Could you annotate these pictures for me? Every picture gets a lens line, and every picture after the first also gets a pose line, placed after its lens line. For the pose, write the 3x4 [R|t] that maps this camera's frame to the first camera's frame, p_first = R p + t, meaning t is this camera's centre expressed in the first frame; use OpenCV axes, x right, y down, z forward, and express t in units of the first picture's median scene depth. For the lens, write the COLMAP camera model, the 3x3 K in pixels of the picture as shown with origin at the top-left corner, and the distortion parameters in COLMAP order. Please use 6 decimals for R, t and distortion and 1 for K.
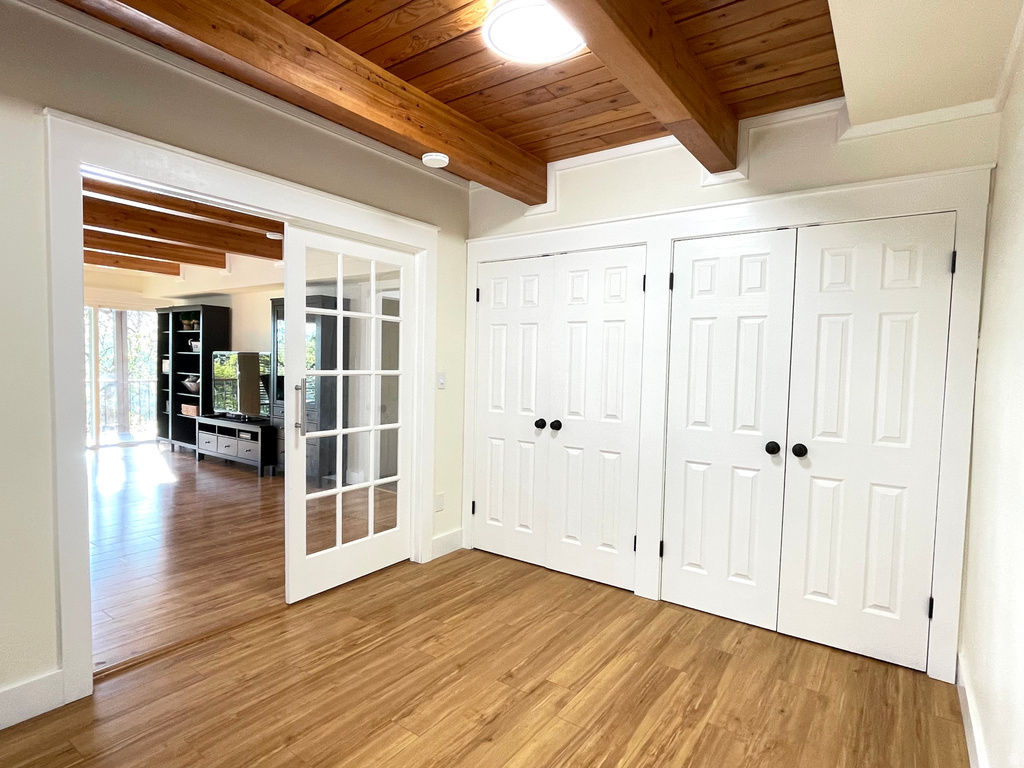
lens RADIAL K [[553.5, 0, 510.6], [0, 553.5, 387.2], [0, 0, 1]] dist [0.003066, 0.001801]
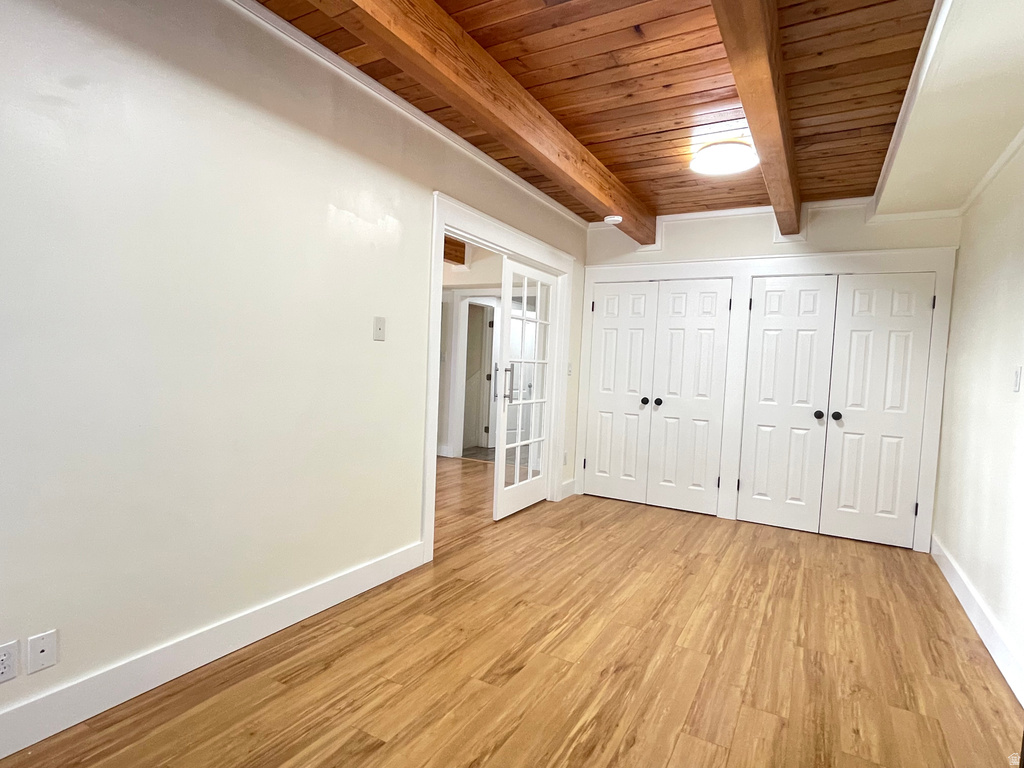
lens RADIAL K [[553.5, 0, 511.6], [0, 553.5, 386.0], [0, 0, 1]] dist [0.003066, 0.001801]
pose [[0.993810, 0.018706, 0.109506, -0.527731], [-0.018652, 0.999825, -0.001517, 0.044917], [-0.109515, -0.000535, 0.993985, -0.429396]]
